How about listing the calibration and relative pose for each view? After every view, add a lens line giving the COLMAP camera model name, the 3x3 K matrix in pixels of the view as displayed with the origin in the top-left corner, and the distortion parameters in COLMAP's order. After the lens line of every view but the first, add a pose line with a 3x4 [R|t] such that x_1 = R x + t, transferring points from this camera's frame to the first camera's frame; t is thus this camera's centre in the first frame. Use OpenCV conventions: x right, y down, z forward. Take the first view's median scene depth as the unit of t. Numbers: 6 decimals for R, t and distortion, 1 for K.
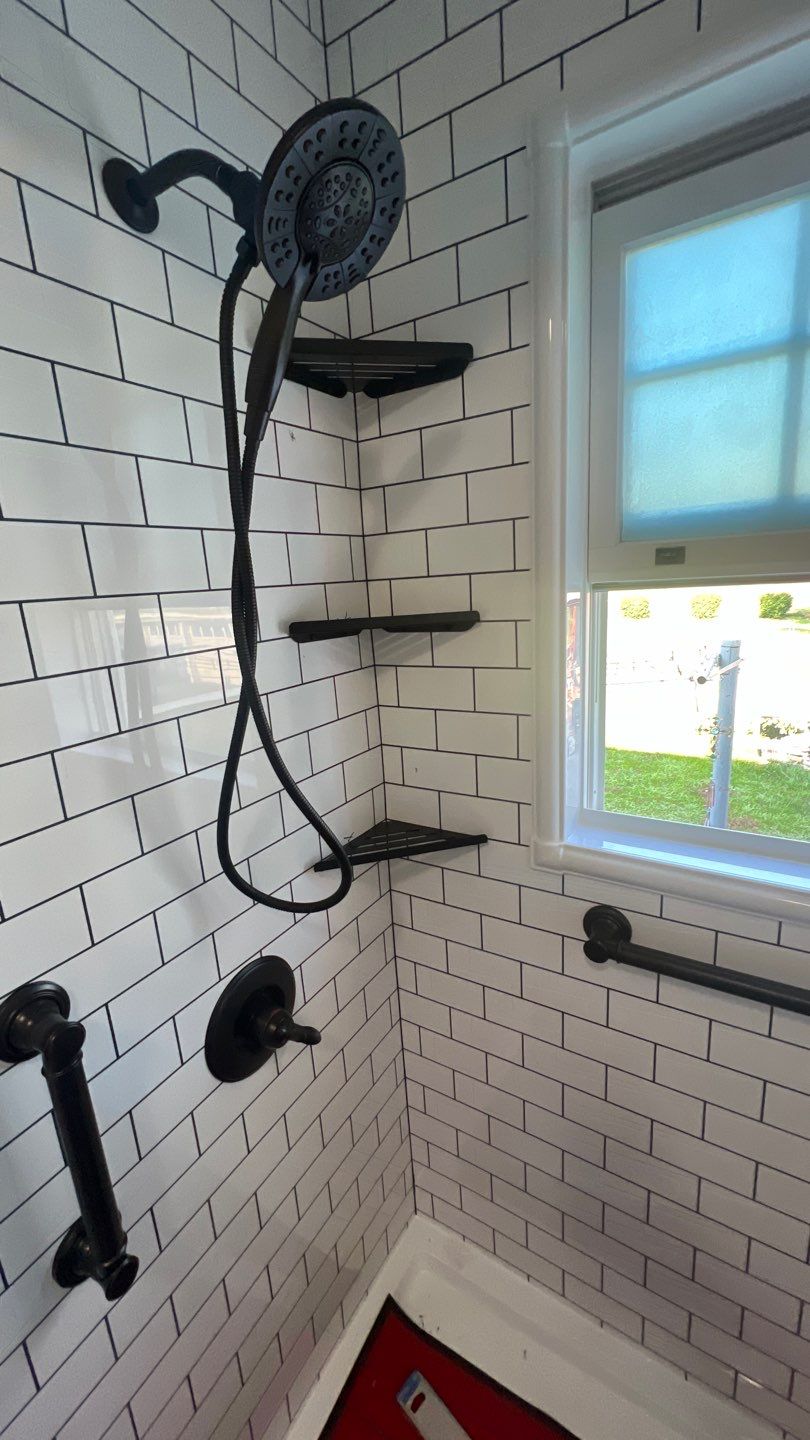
lens RADIAL K [[583.2, 0, 412.1], [0, 583.2, 718.1], [0, 0, 1]] dist [0.001470, 0.000064]
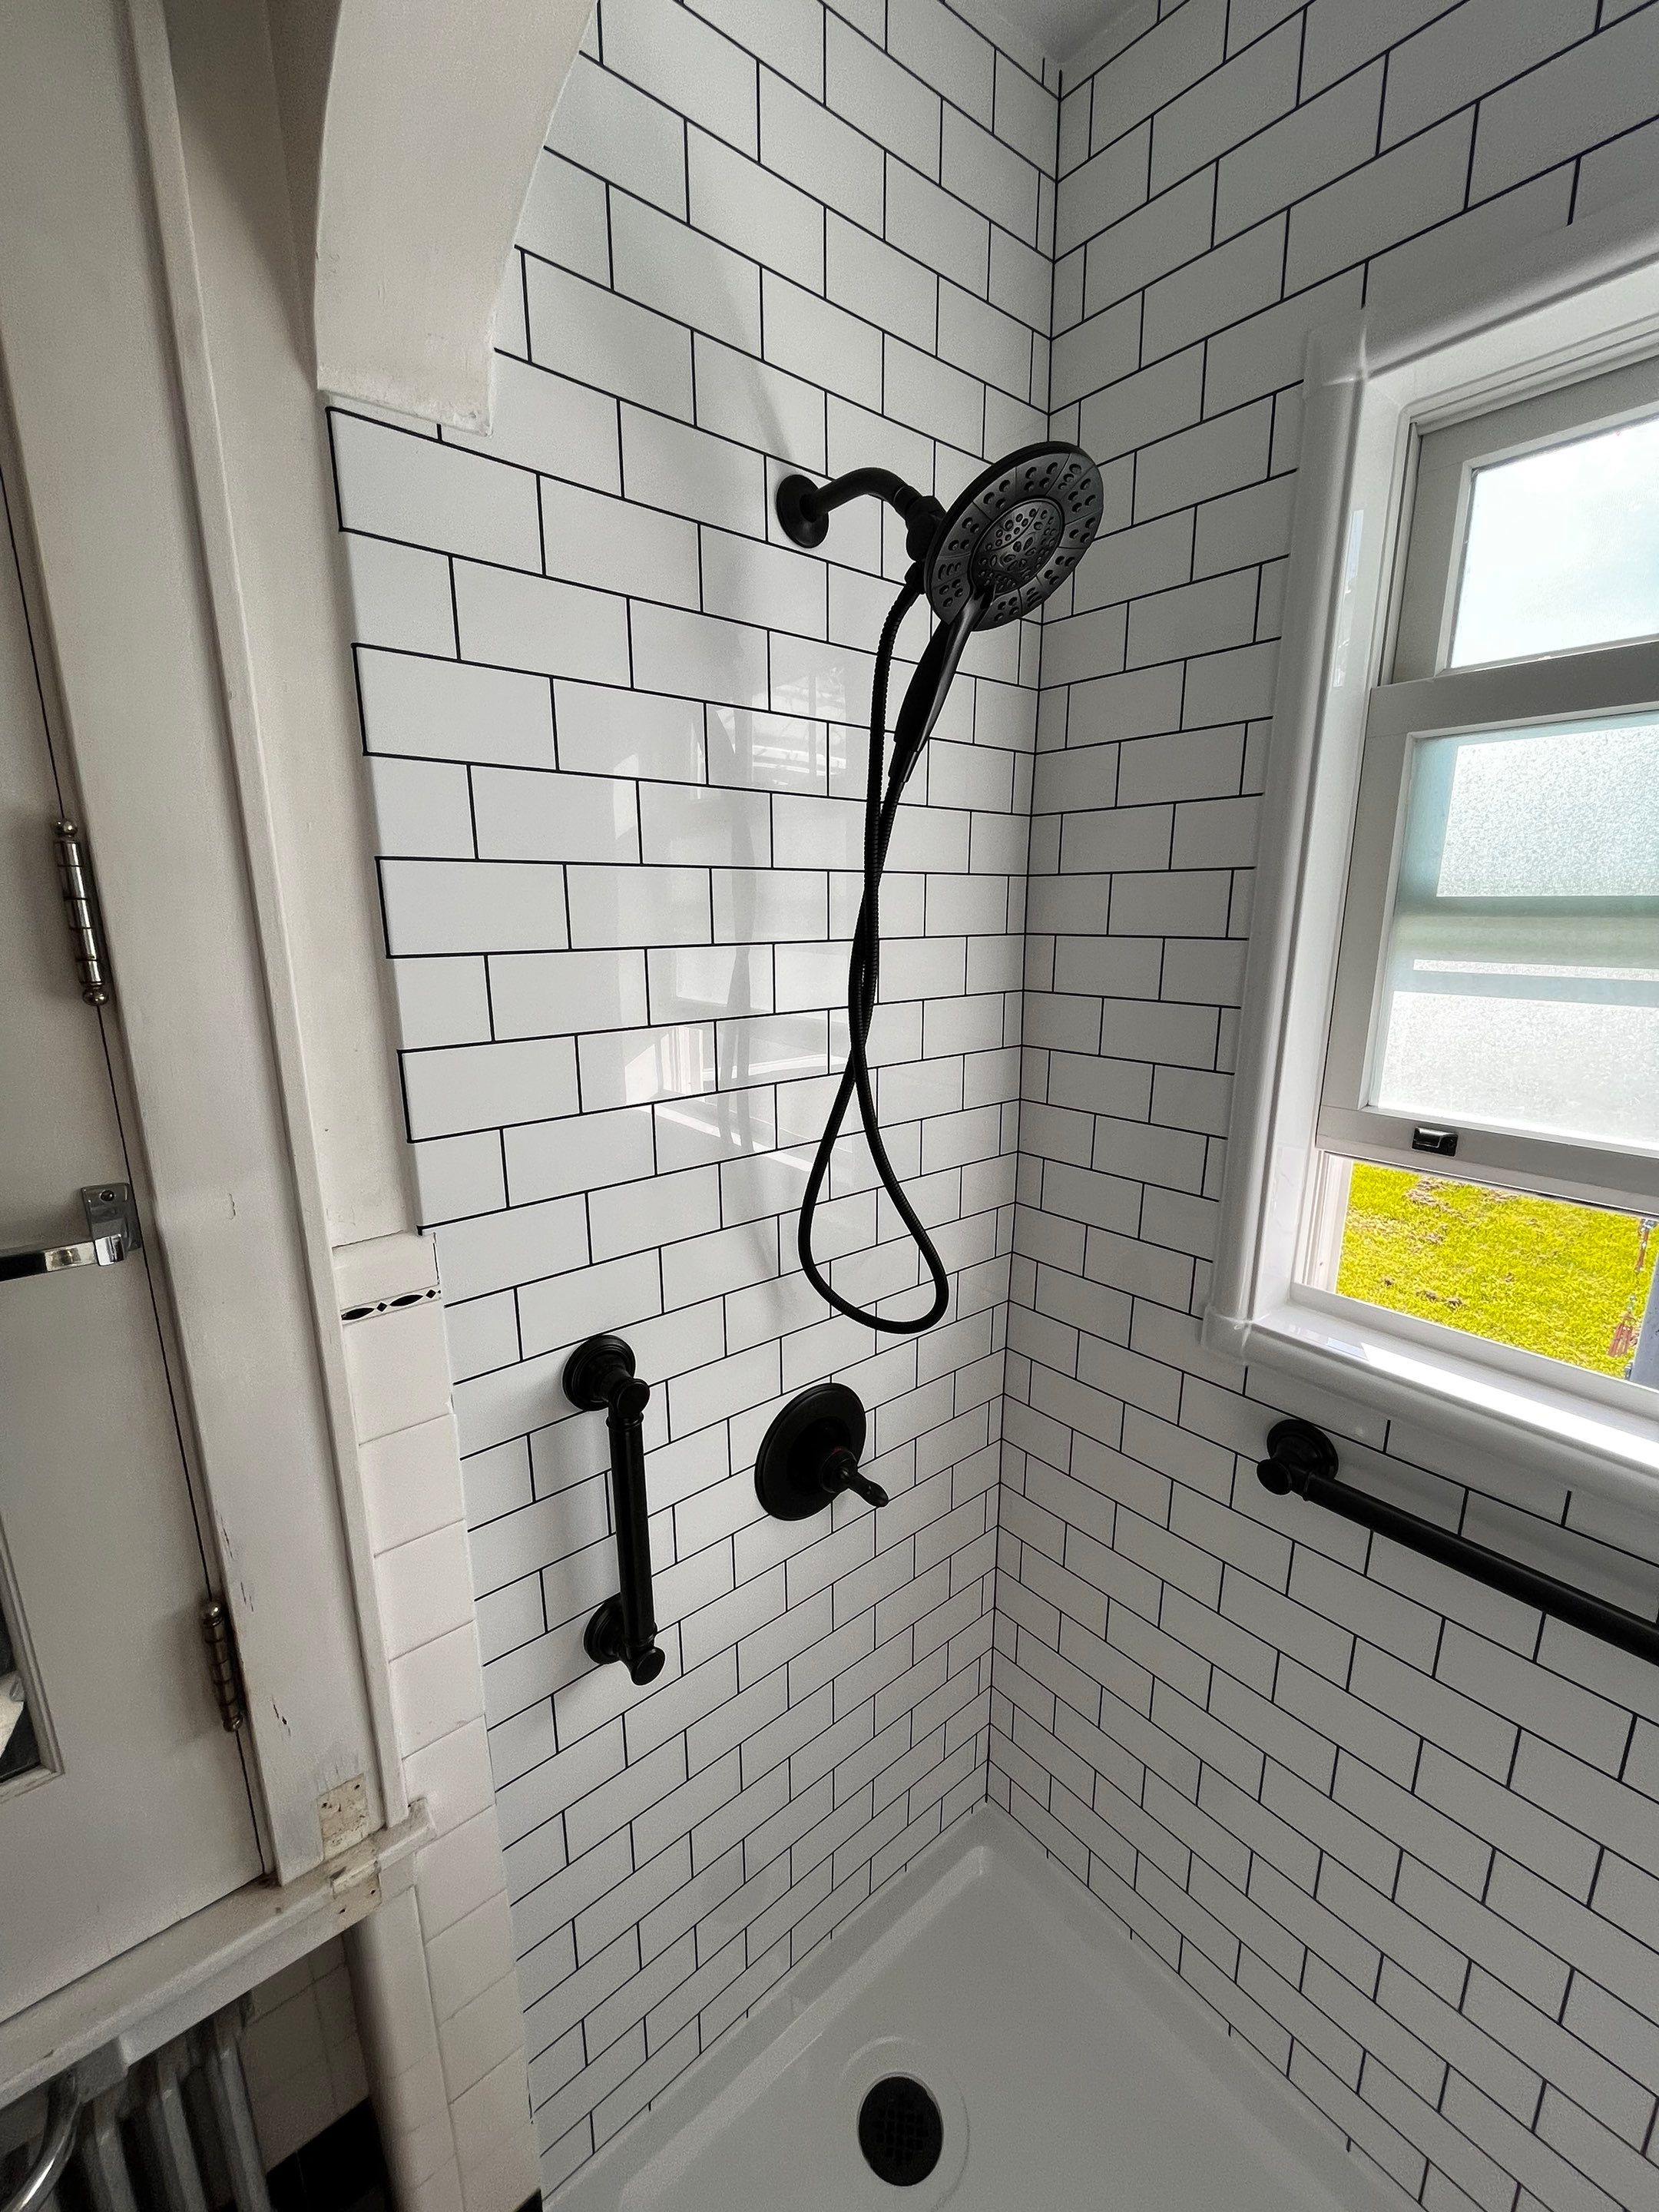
lens RADIAL K [[883.6, 0, 843.5], [0, 883.6, 1112.6], [0, 0, 1]] dist [-0.000199, -0.001351]
pose [[0.951841, 0.126902, -0.279097, 0.068409], [-0.127000, 0.991743, 0.017806, 0.005971], [0.279052, 0.018497, 0.960098, -0.233054]]
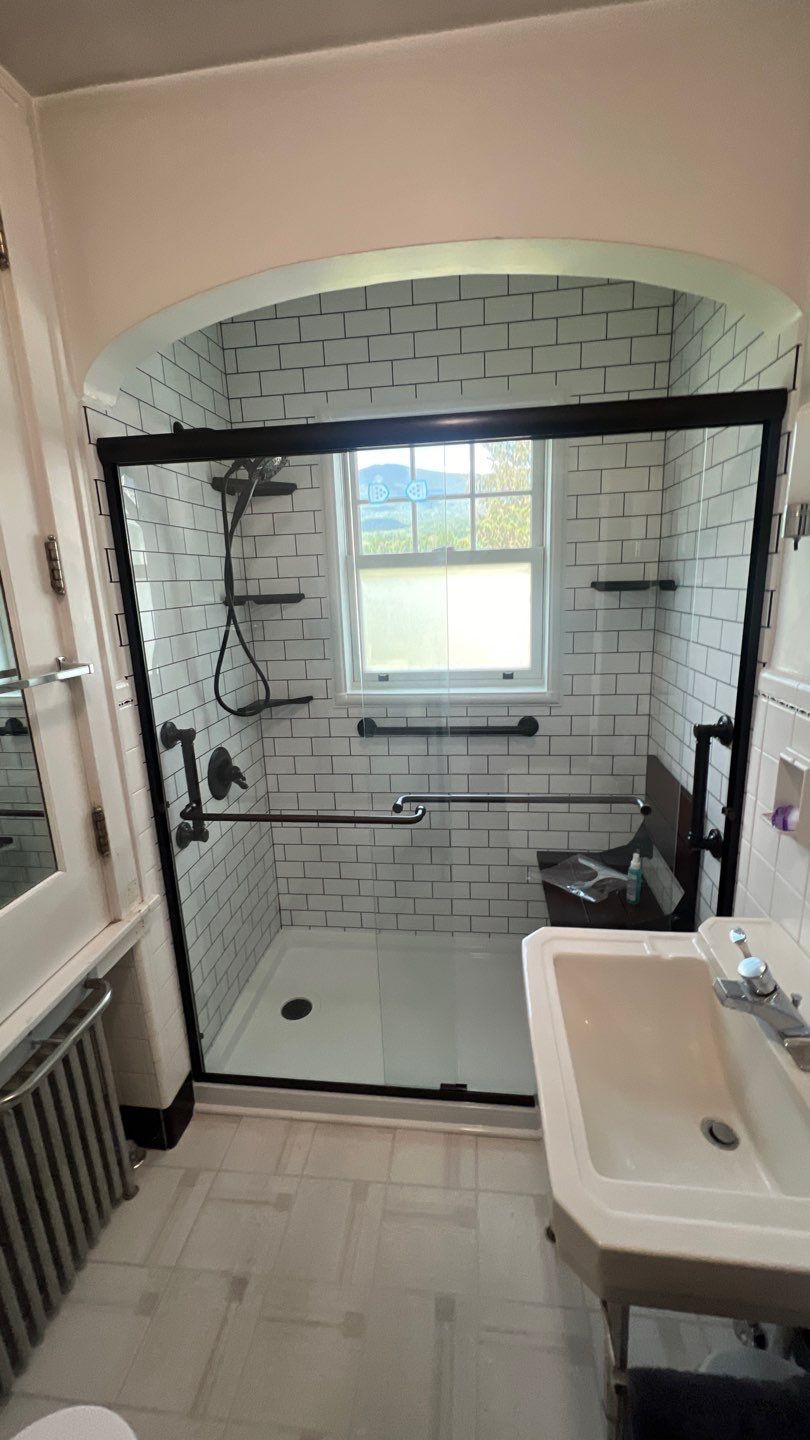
lens RADIAL K [[583.2, 0, 410.4], [0, 583.2, 720.1], [0, 0, 1]] dist [0.001470, 0.000064]
pose [[0.906685, -0.076287, 0.414853, -0.633306], [0.081380, 0.996668, 0.005414, 0.427949], [-0.413884, 0.028852, 0.909872, -1.593558]]
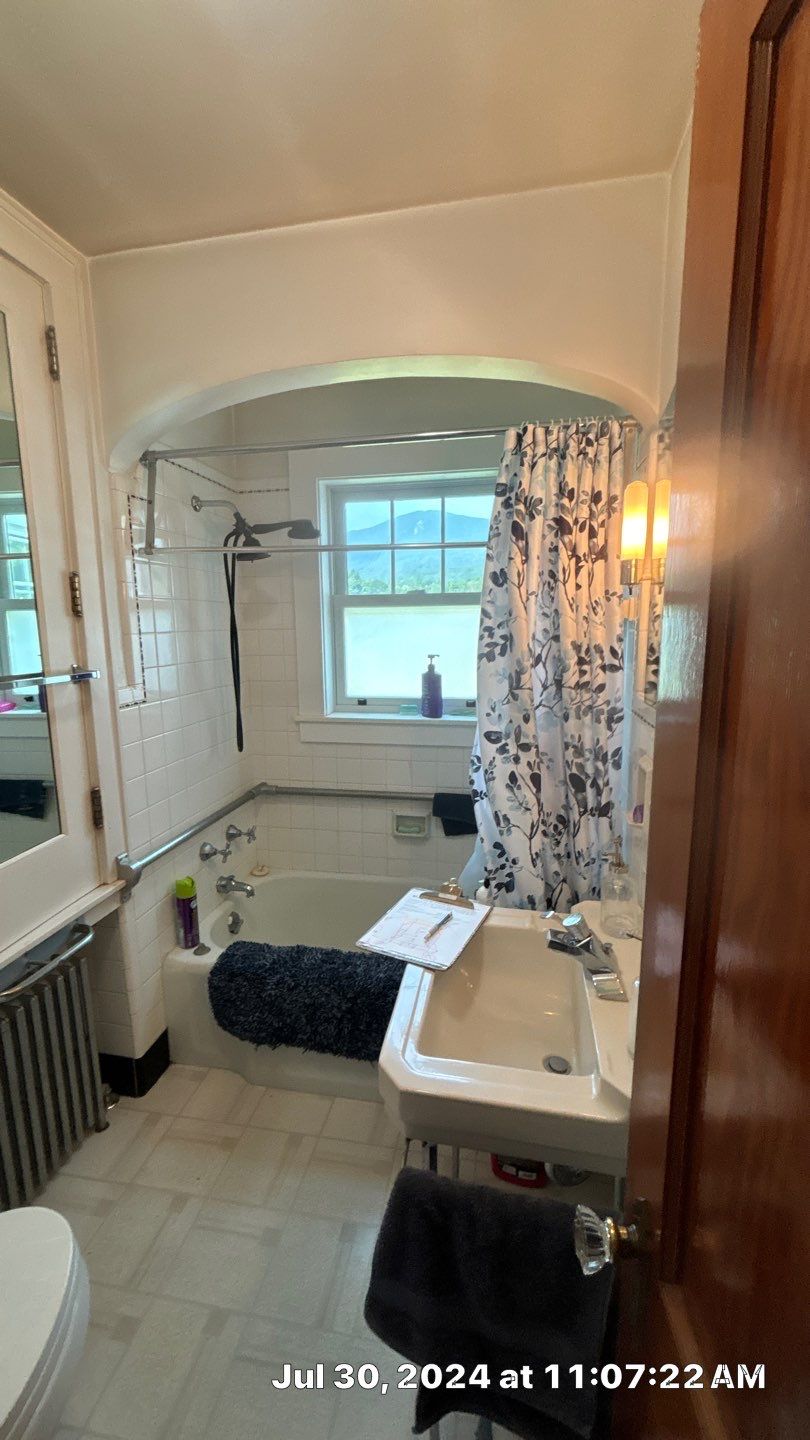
lens RADIAL K [[583.2, 0, 412.2], [0, 583.2, 725.0], [0, 0, 1]] dist [0.001470, 0.000064]
pose [[0.931047, -0.007258, 0.364828, -0.478125], [0.029693, 0.997993, -0.055924, 0.543532], [-0.363690, 0.062901, 0.929394, -2.051964]]
